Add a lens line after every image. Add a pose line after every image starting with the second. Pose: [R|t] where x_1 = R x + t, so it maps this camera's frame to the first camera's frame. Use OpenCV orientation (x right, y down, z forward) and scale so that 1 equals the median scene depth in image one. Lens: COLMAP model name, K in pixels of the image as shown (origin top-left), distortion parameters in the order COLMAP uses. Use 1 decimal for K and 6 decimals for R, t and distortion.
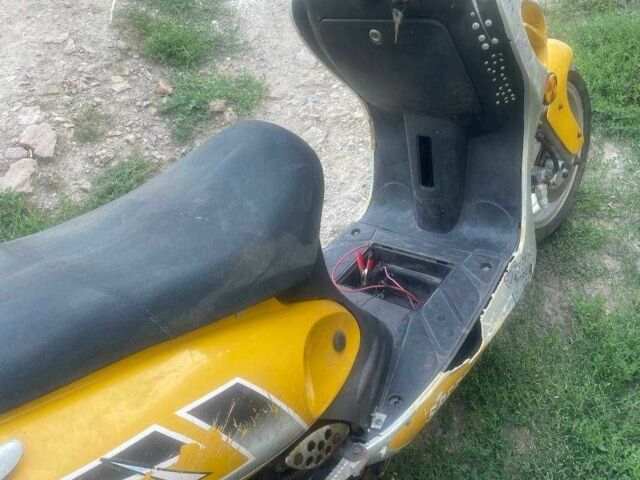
lens RADIAL K [[651.1, 0, 321.8], [0, 651.1, 242.3], [0, 0, 1]] dist [0.049723, 0.000000]
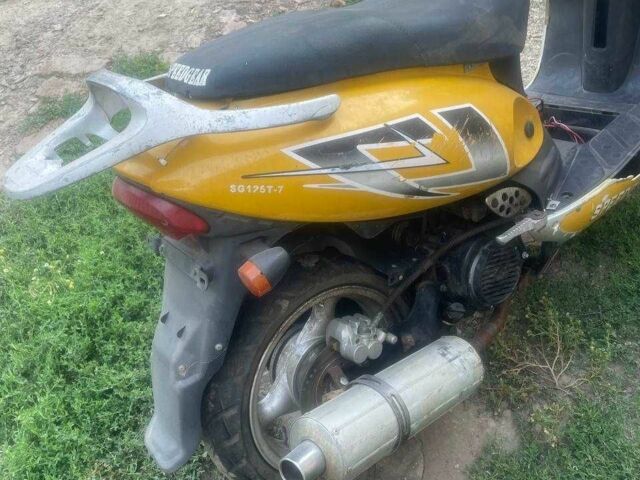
lens RADIAL K [[651.1, 0, 317.4], [0, 651.1, 236.4], [0, 0, 1]] dist [0.049723, 0.000000]
pose [[0.984504, 0.088271, -0.151523, -0.150184], [-0.088526, 0.996061, 0.005074, 0.356626], [0.151374, 0.008419, 0.988441, -0.256874]]
